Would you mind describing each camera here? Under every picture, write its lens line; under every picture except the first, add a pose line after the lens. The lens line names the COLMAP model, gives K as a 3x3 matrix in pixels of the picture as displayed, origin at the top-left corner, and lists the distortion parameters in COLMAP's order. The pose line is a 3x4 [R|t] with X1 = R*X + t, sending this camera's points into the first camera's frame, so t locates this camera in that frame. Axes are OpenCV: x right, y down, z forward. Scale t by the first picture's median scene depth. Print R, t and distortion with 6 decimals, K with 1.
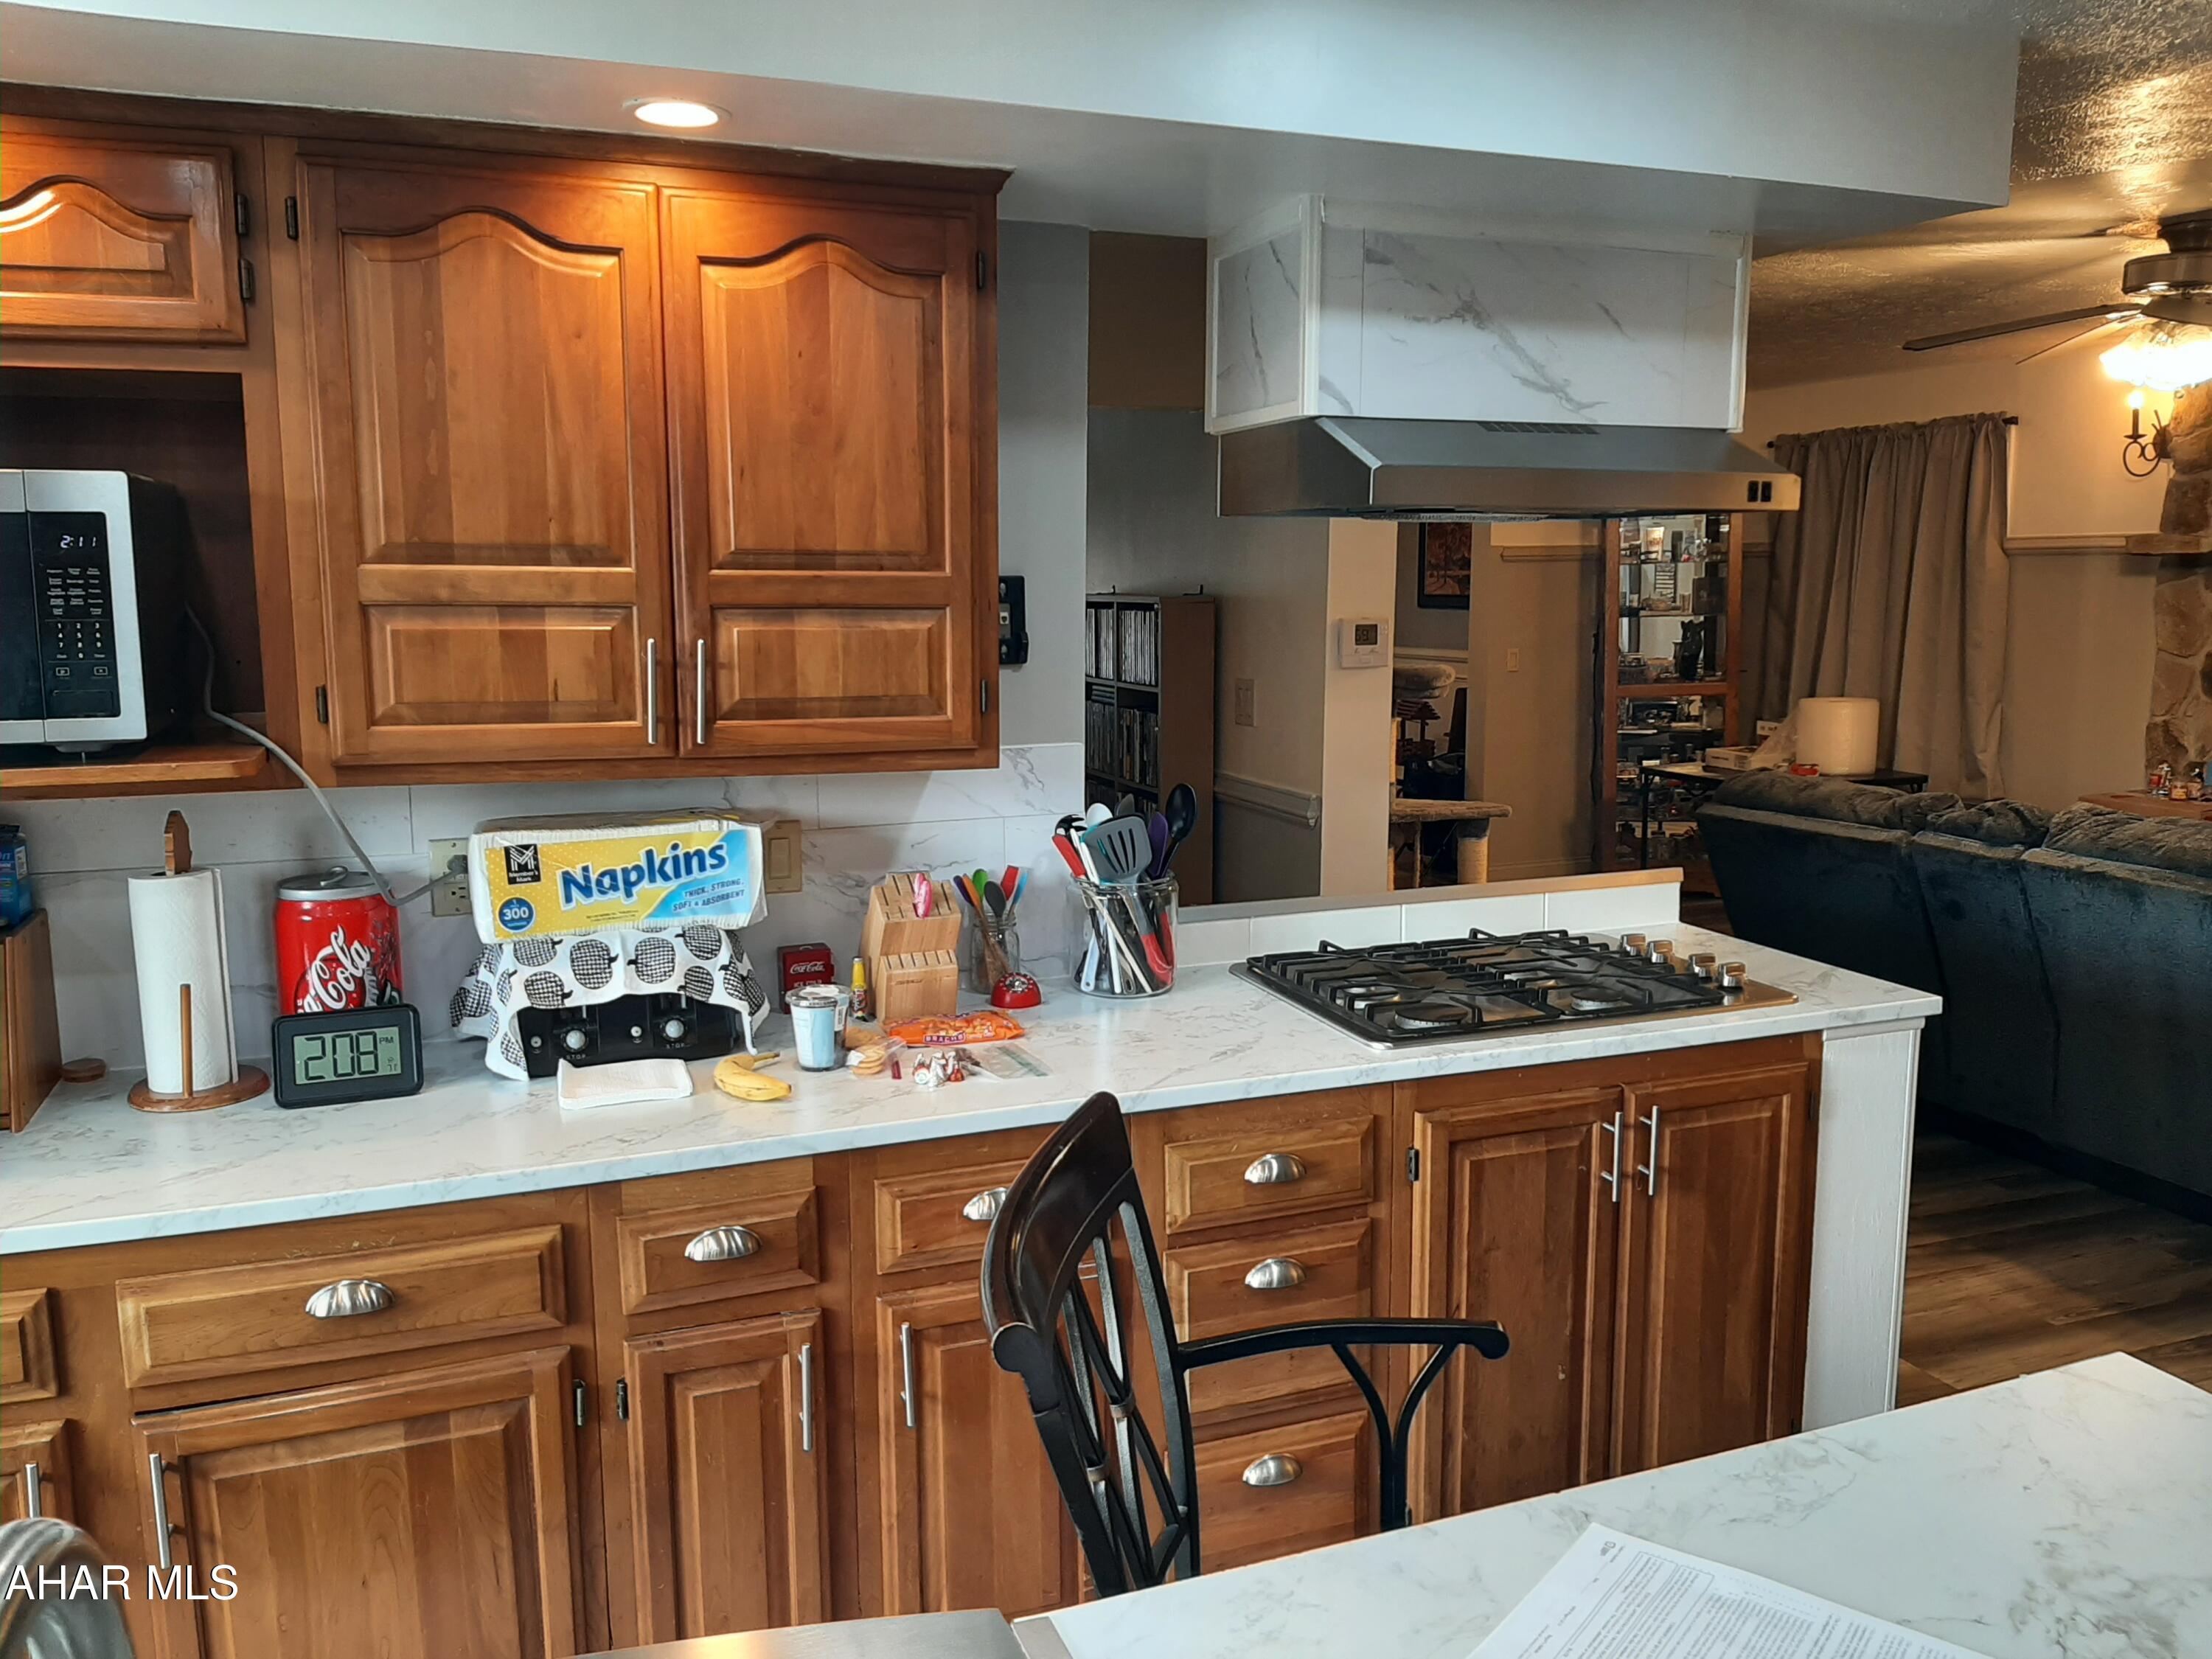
lens RADIAL K [[1707.3, 0, 1097.2], [0, 1707.3, 833.7], [0, 0, 1]] dist [0.066963, -0.136266]
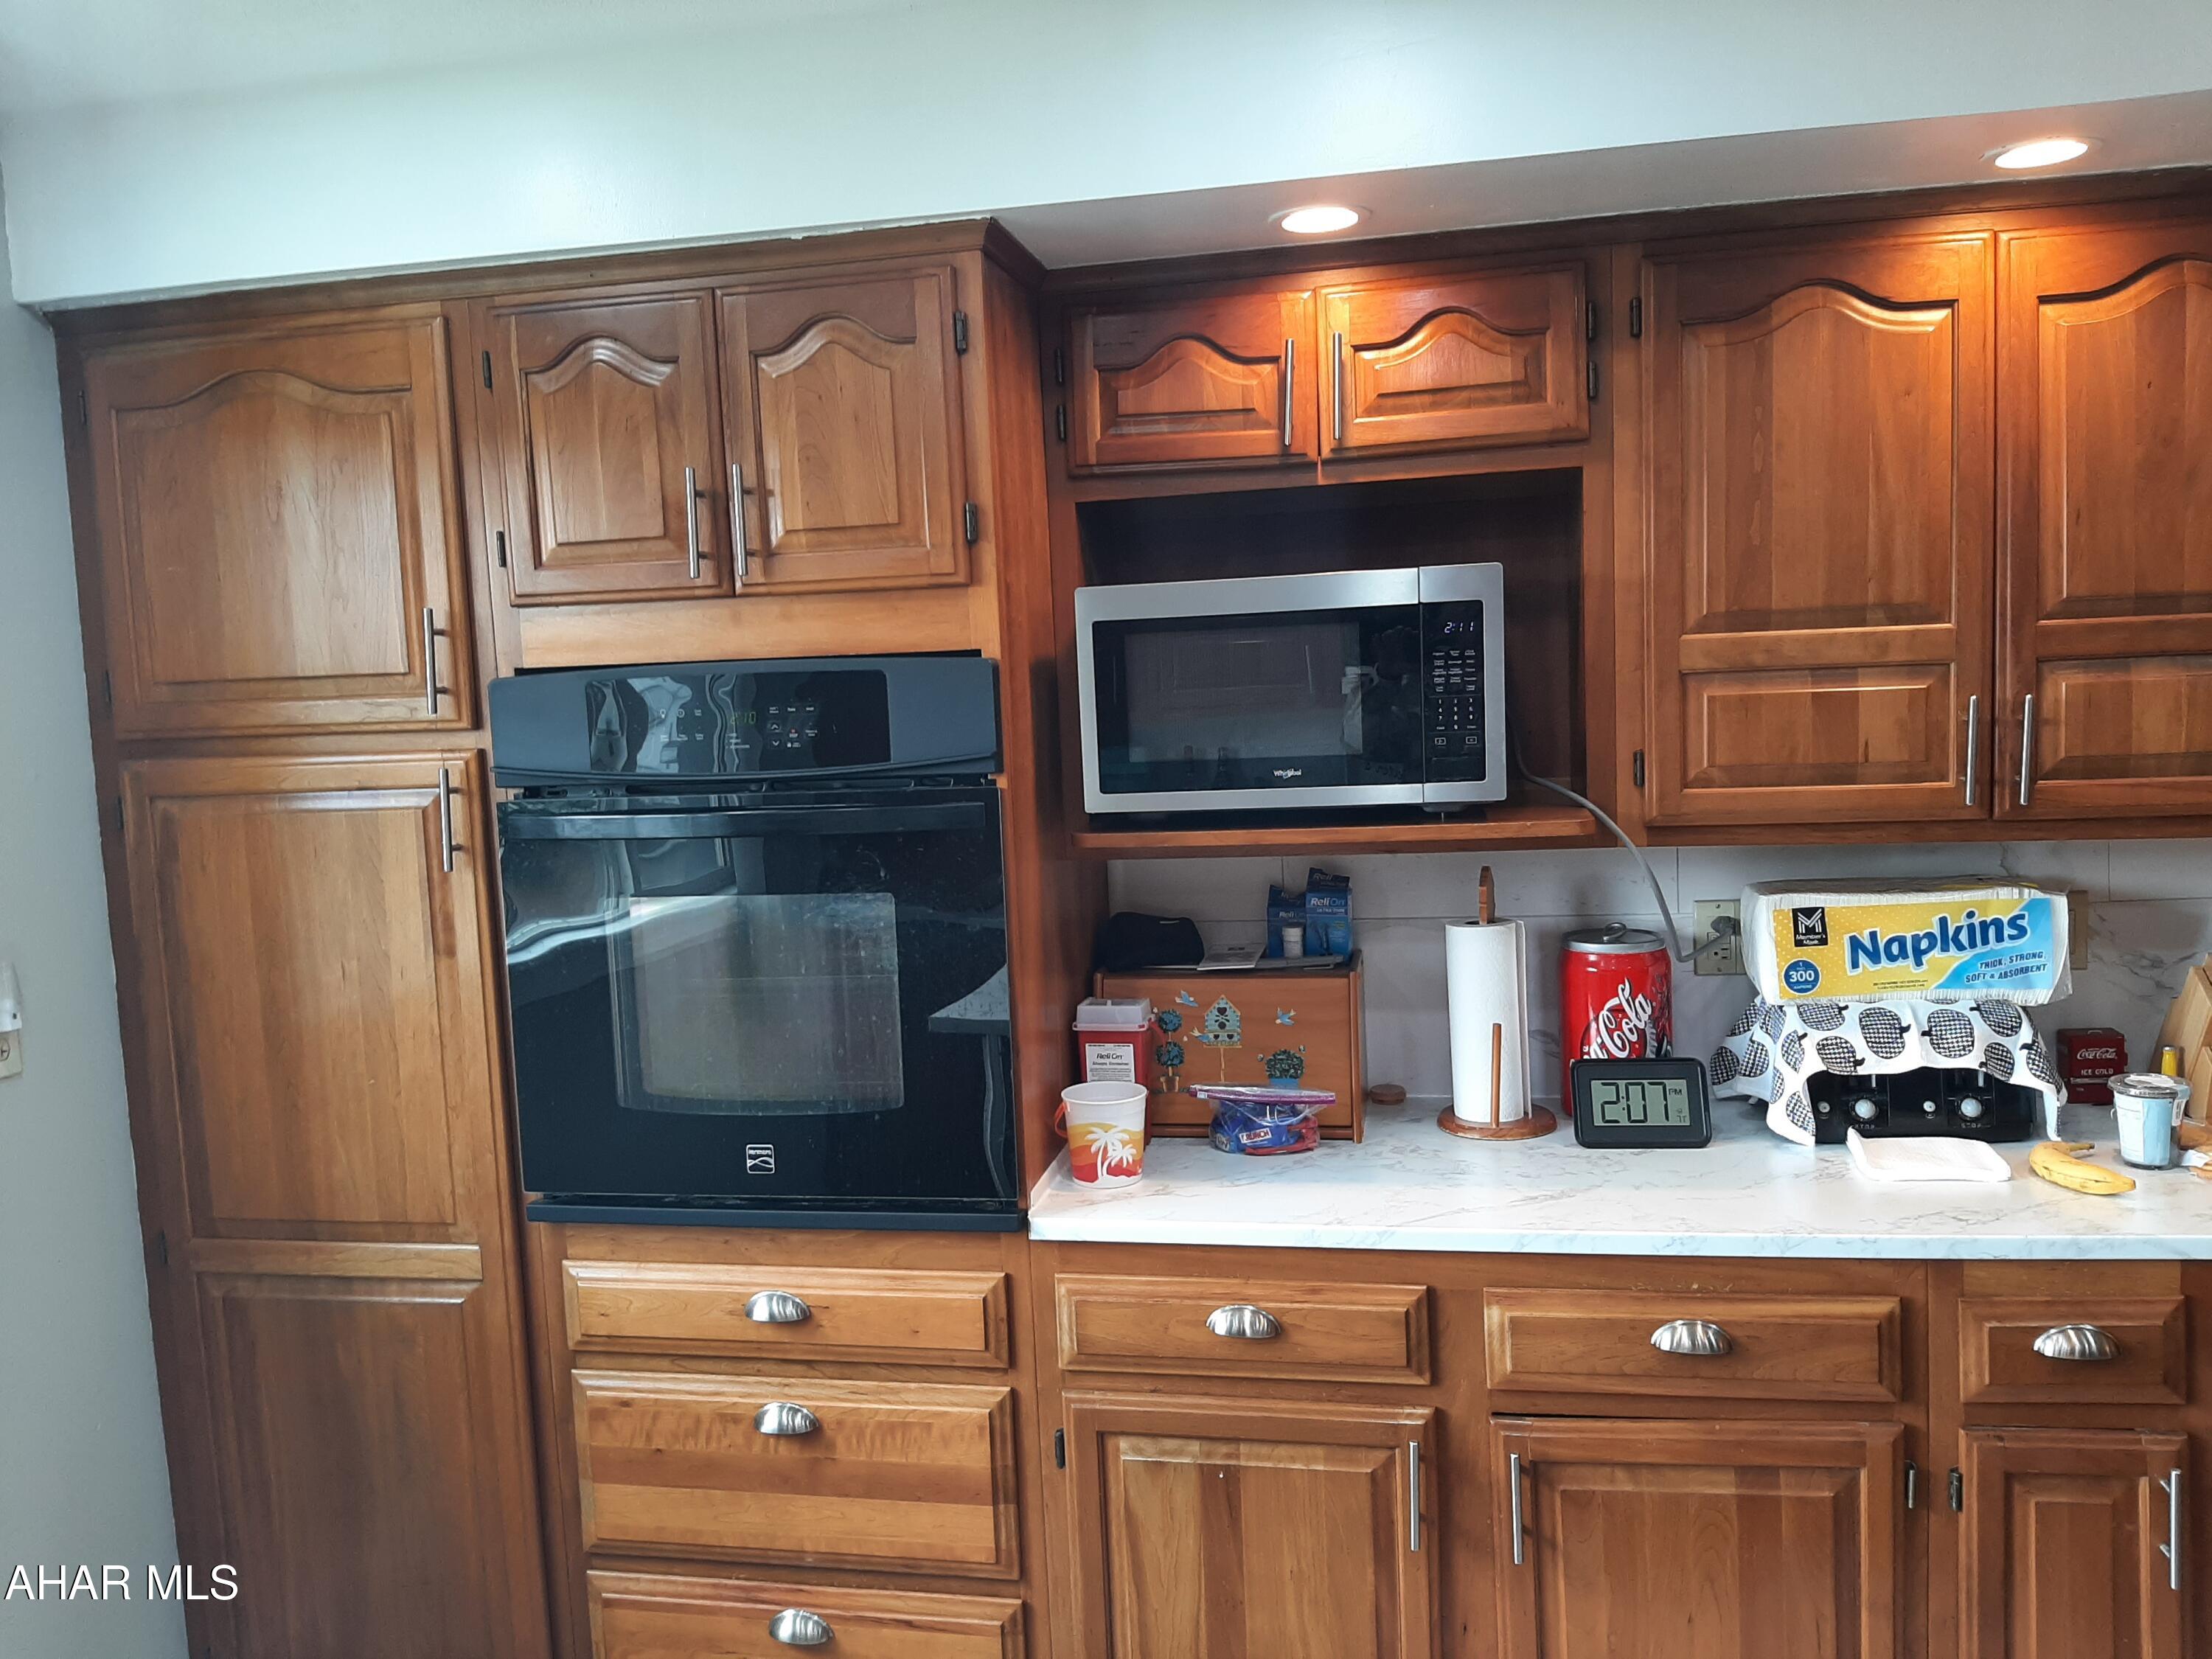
lens RADIAL K [[1707.3, 0, 1097.2], [0, 1707.3, 833.7], [0, 0, 1]] dist [0.066963, -0.136266]
pose [[0.845375, 0.007425, -0.534122, -0.161728], [-0.030543, 0.998939, -0.034455, 0.011459], [0.533300, 0.045441, 0.844705, -0.070096]]
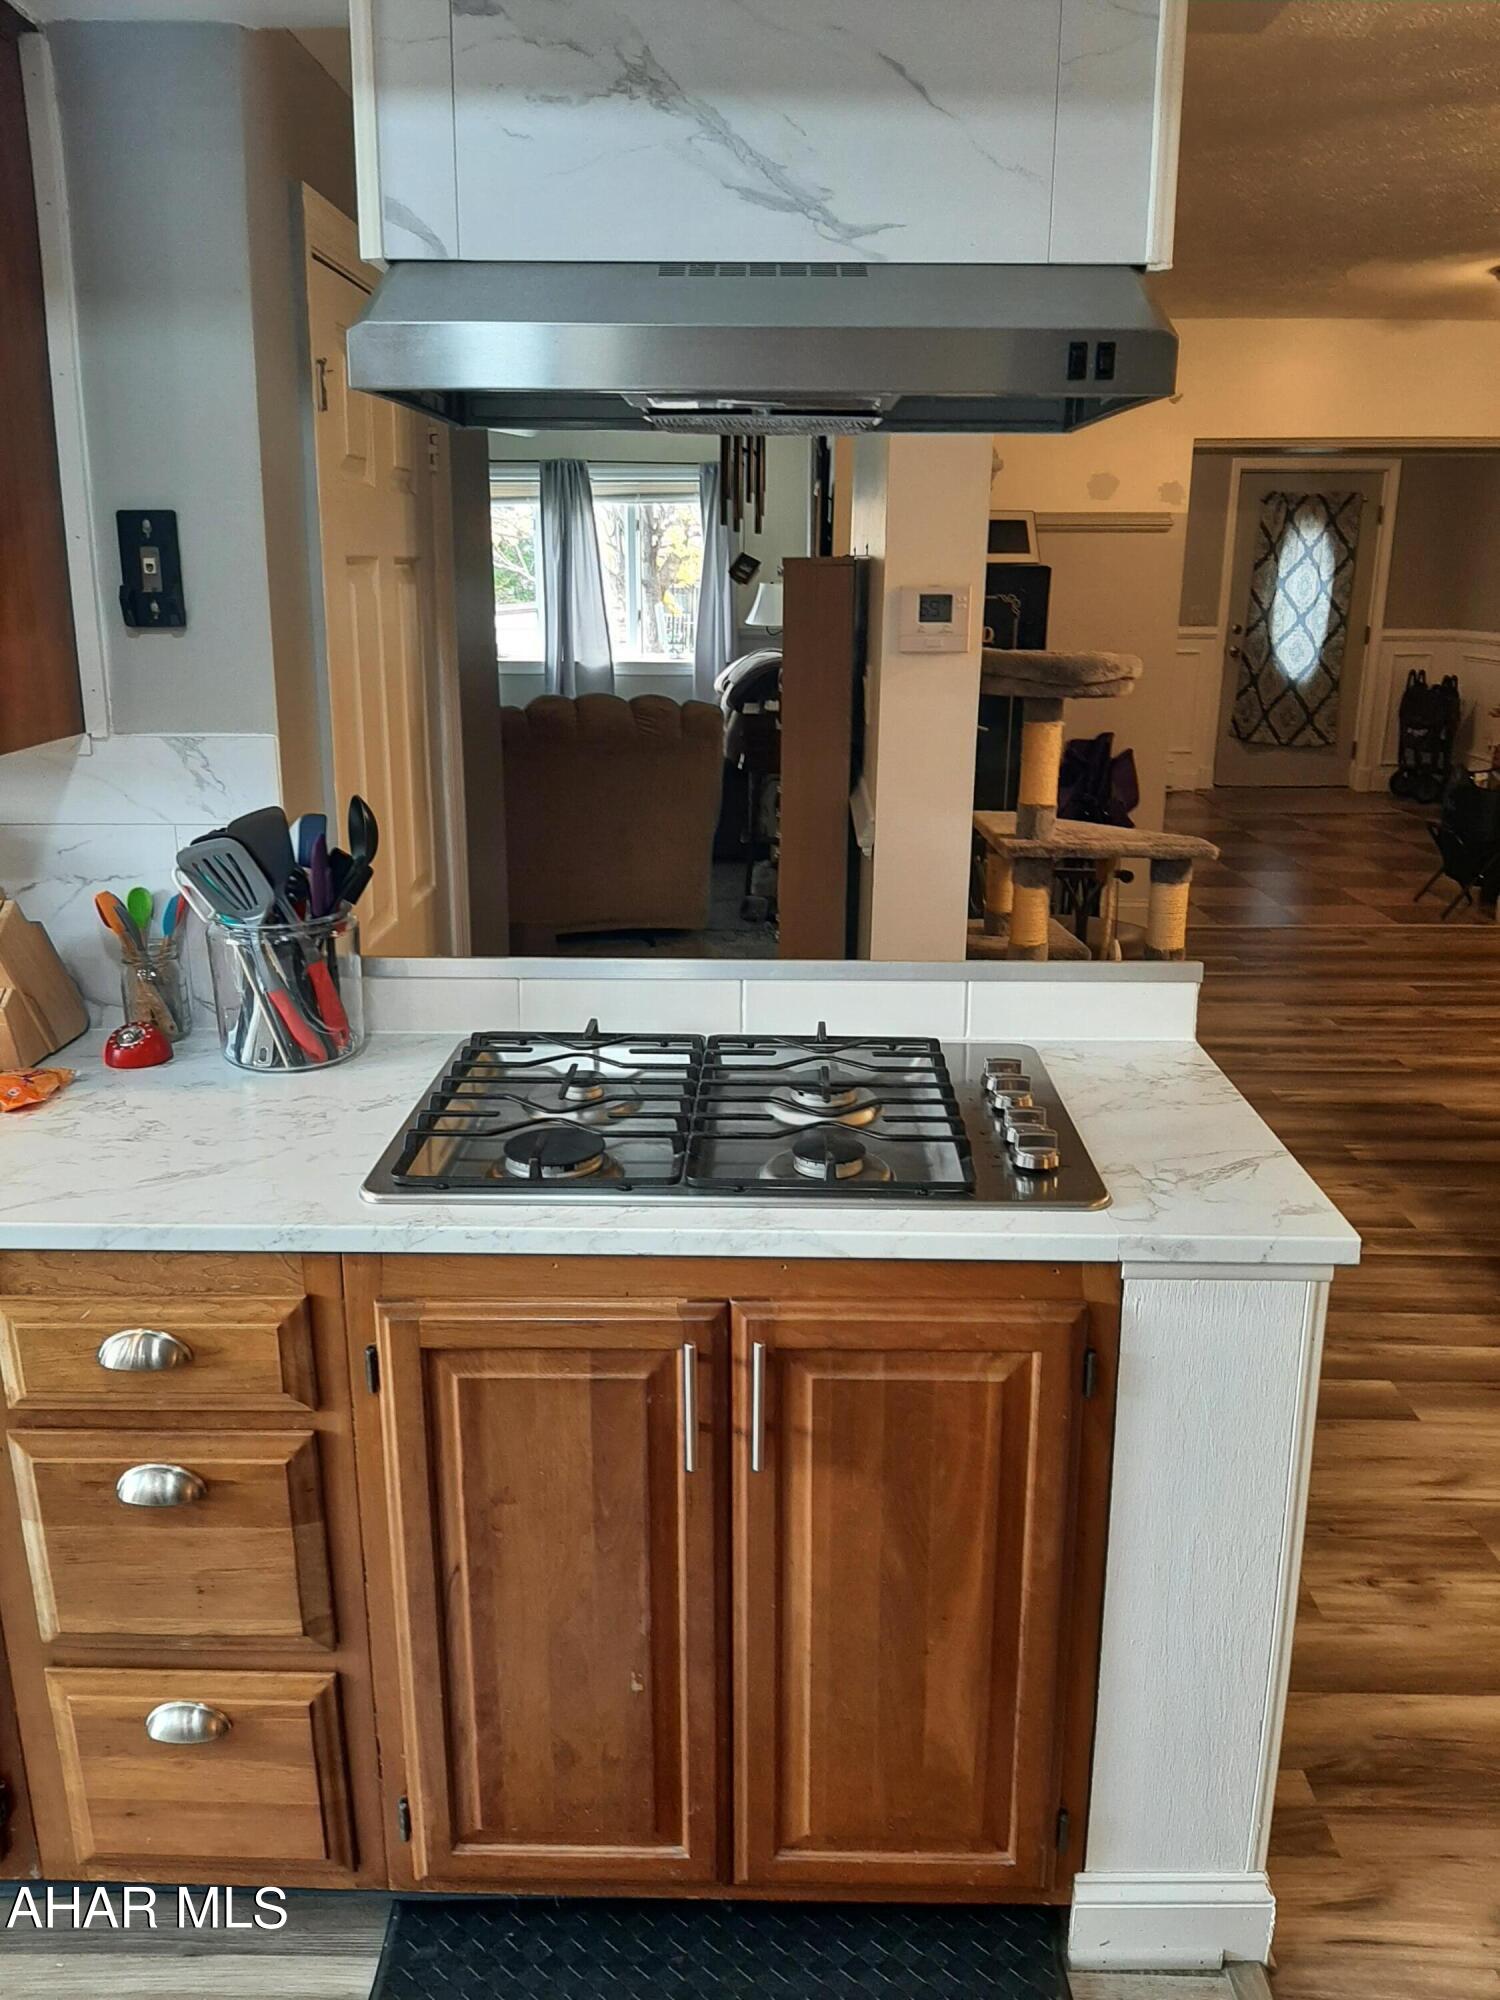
lens RADIAL K [[1585.1, 0, 753.9], [0, 1585.1, 997.9], [0, 0, 1]] dist [0.073021, -0.158555]
pose [[0.927922, 0.108158, -0.356739, 0.537407], [-0.063678, 0.988908, 0.134188, -0.053772], [0.367295, -0.101799, 0.924517, 0.464165]]
